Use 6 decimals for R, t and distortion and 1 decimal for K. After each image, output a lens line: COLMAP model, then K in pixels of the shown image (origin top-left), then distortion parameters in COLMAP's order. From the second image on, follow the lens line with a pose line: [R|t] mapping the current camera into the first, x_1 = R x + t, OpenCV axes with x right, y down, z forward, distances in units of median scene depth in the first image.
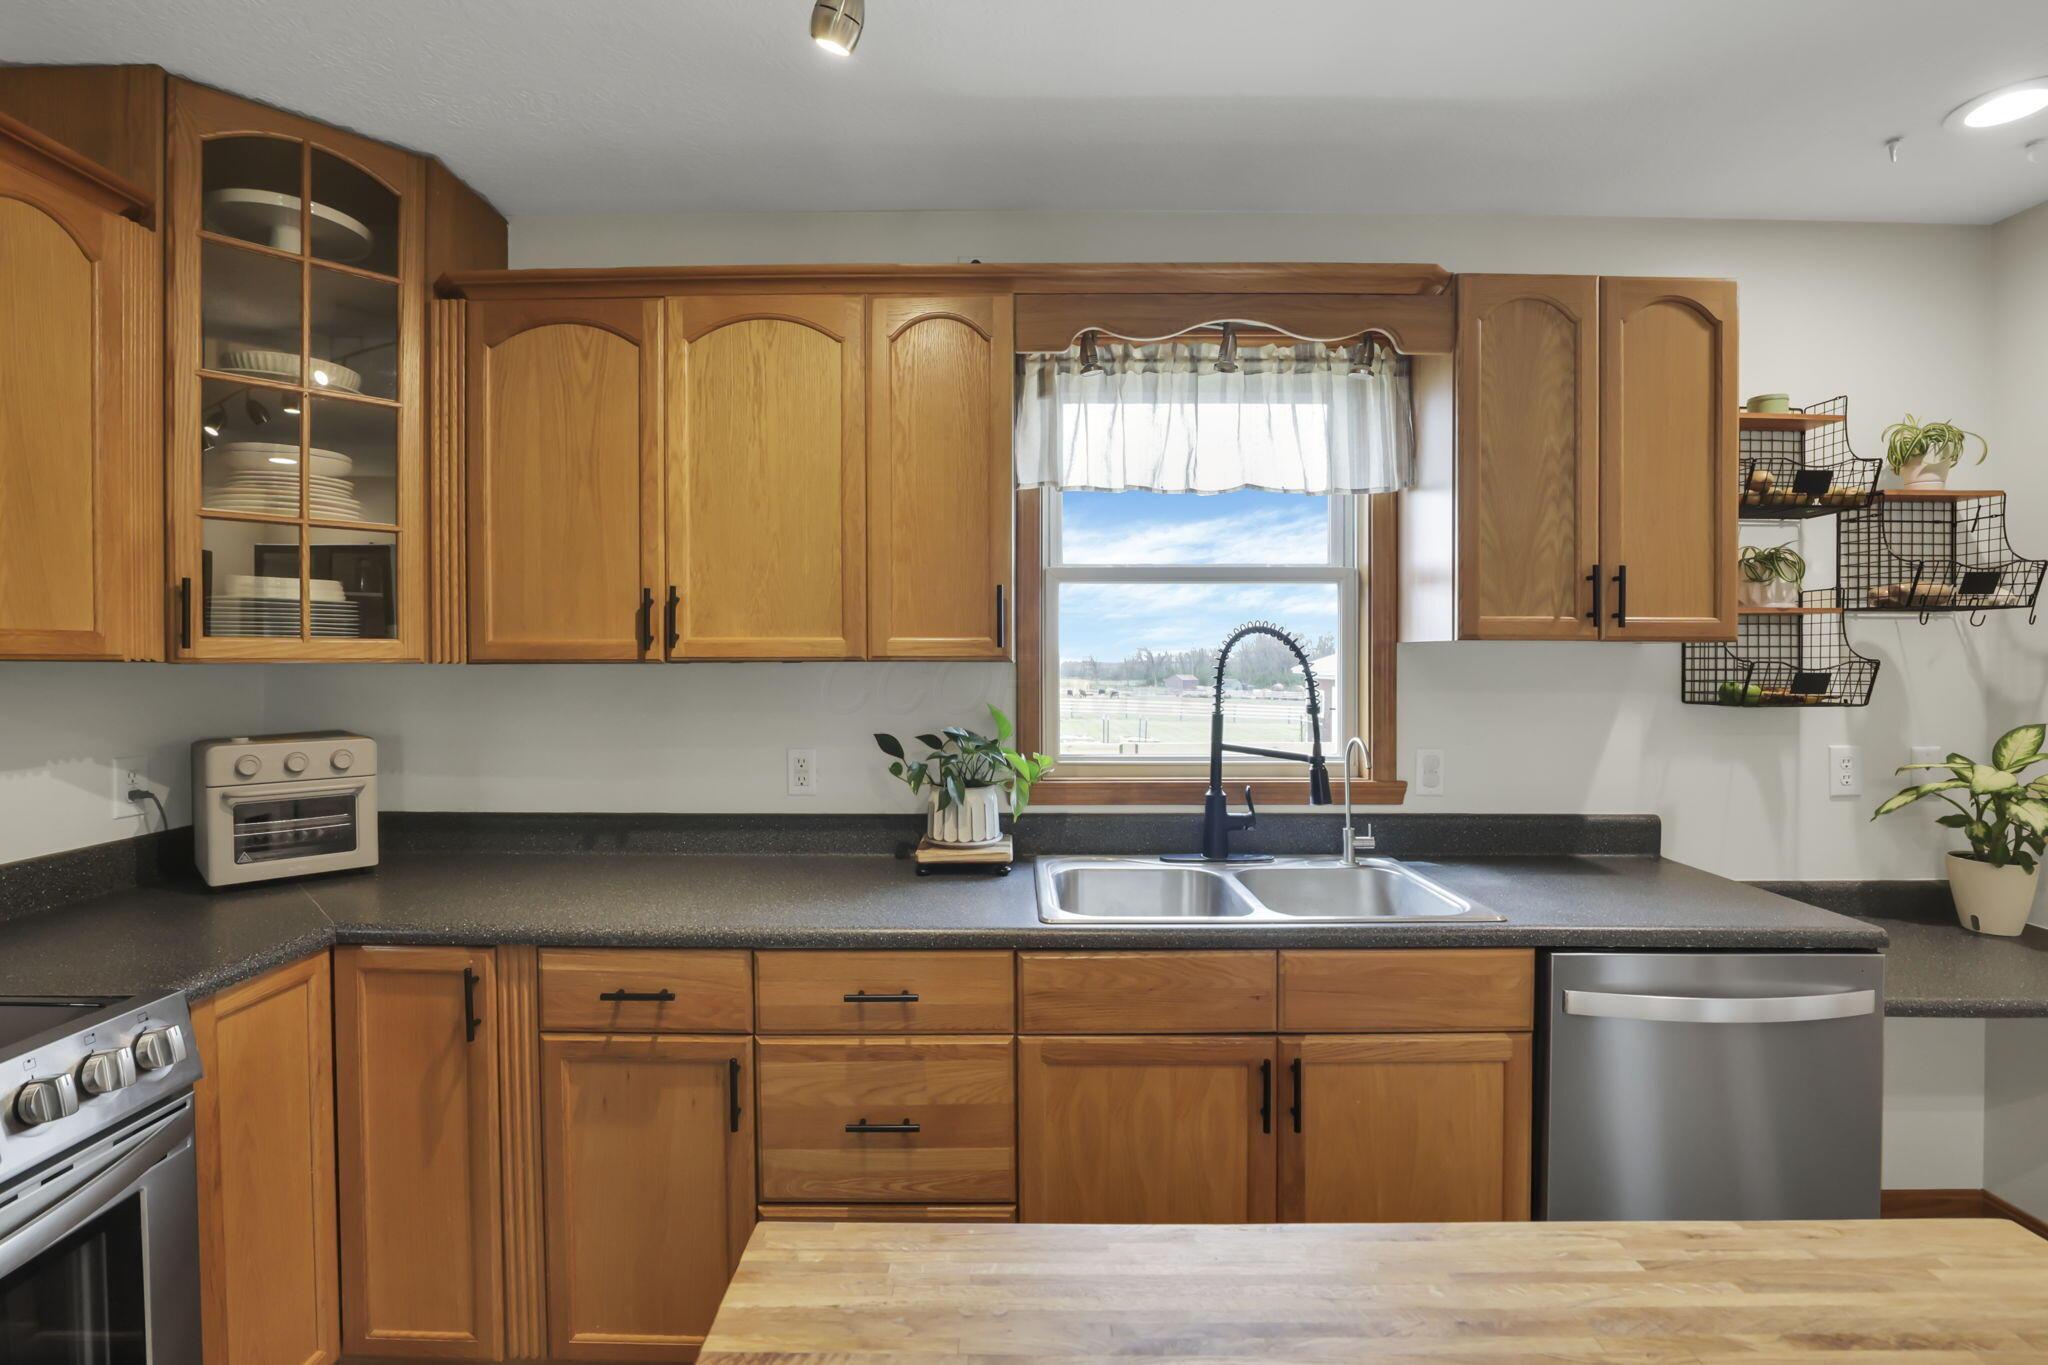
lens RADIAL K [[939.3, 0, 1026.2], [0, 939.3, 677.1], [0, 0, 1]] dist [-0.031446, 0.001498]
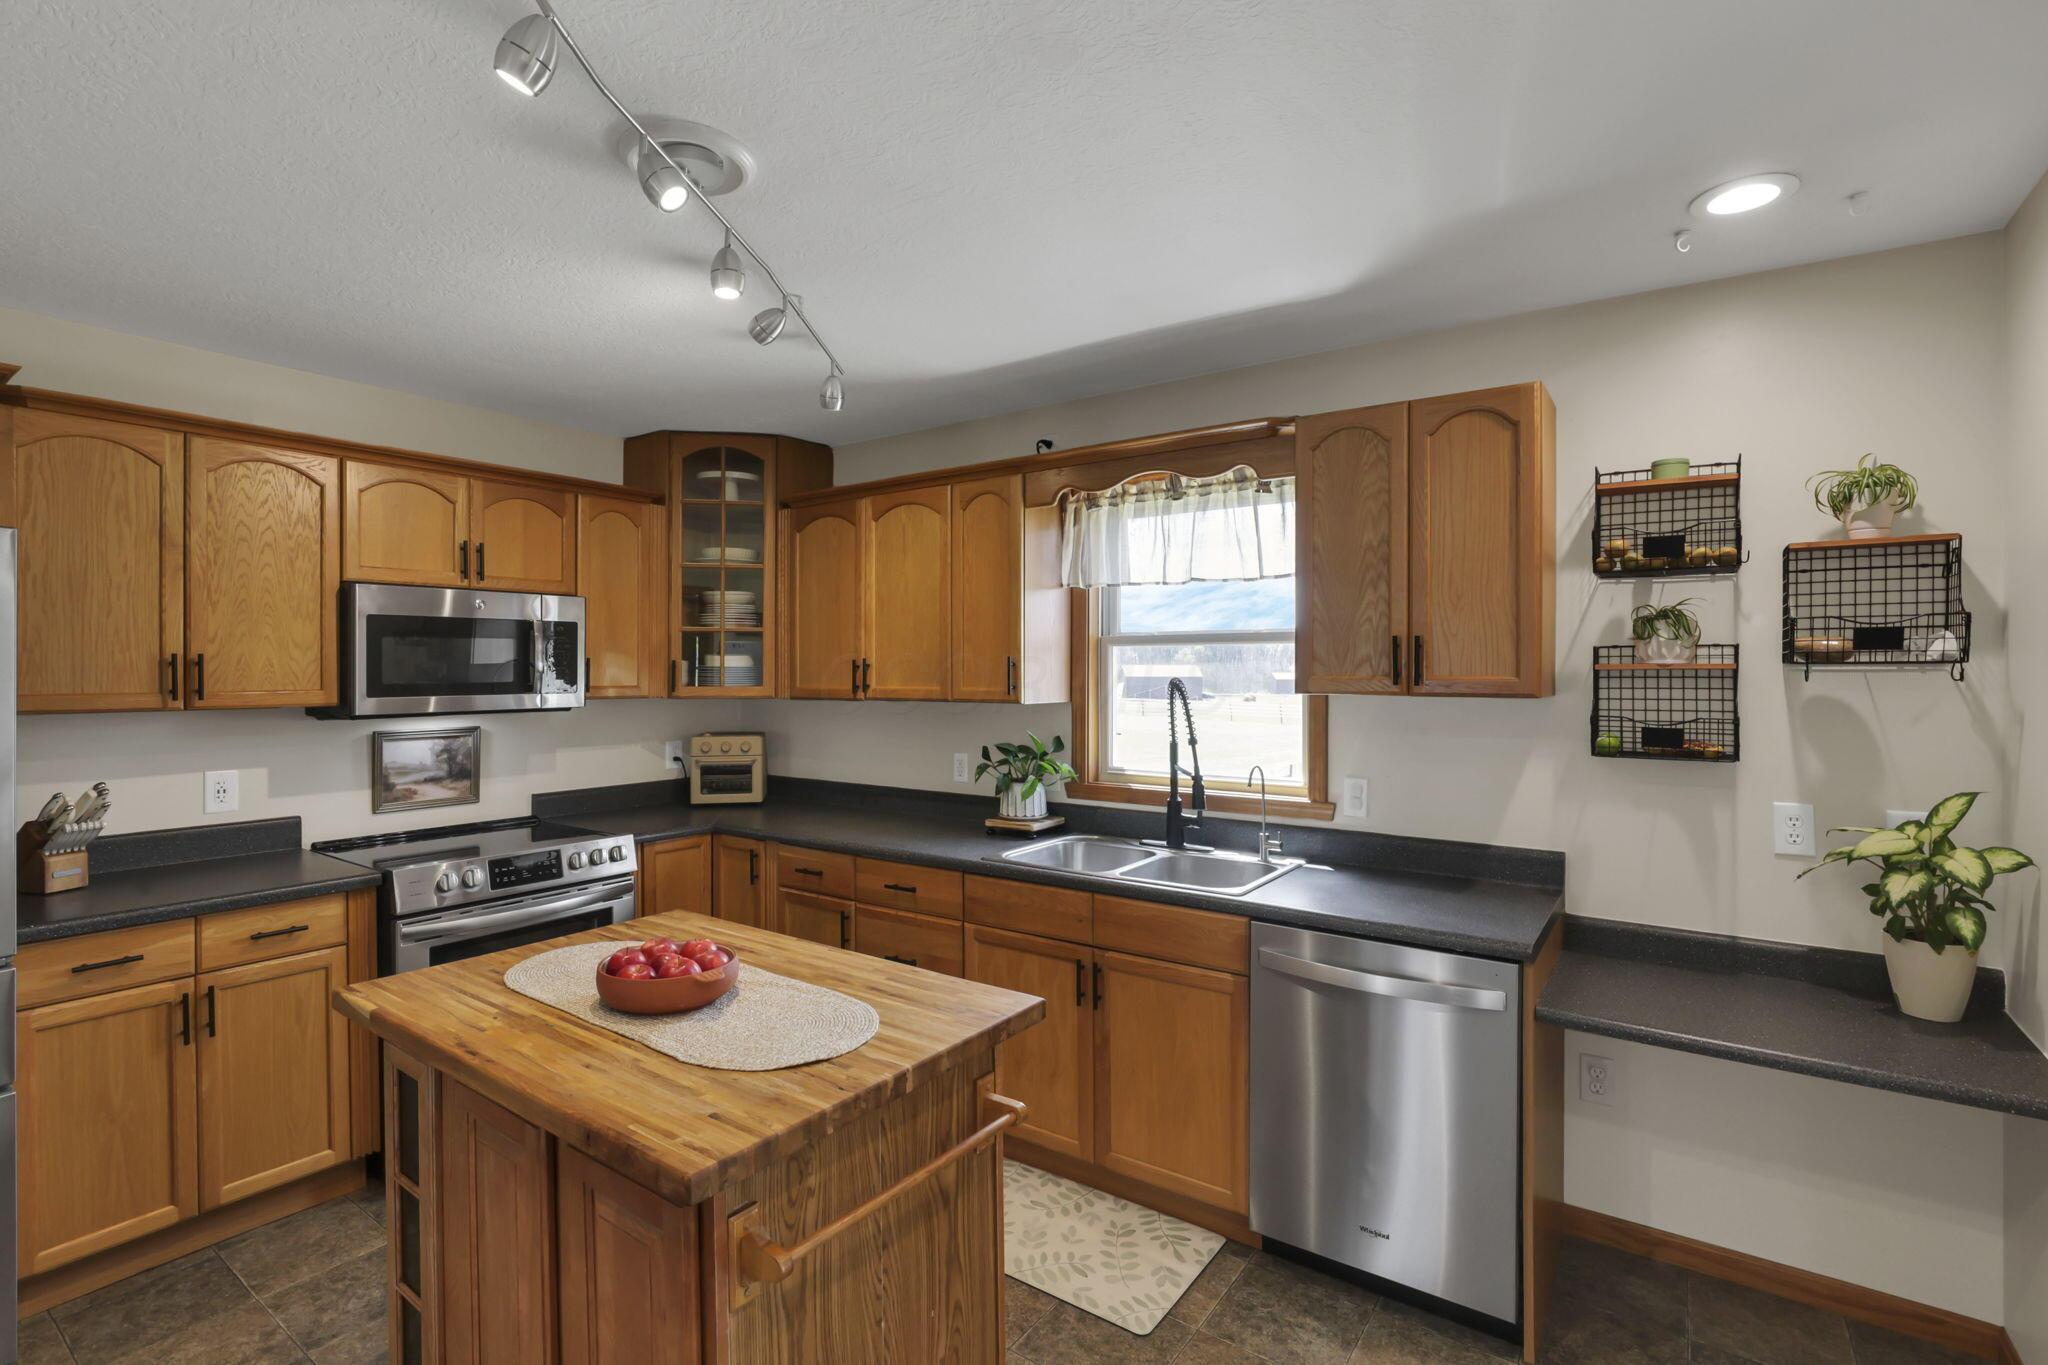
lens RADIAL K [[939.3, 0, 1008.3], [0, 939.3, 677.4], [0, 0, 1]] dist [-0.031446, 0.001498]
pose [[0.815405, 0.003321, -0.578881, 0.876161], [-0.012363, 0.999855, -0.011678, -0.041421], [0.578758, 0.016679, 0.815329, -0.309451]]
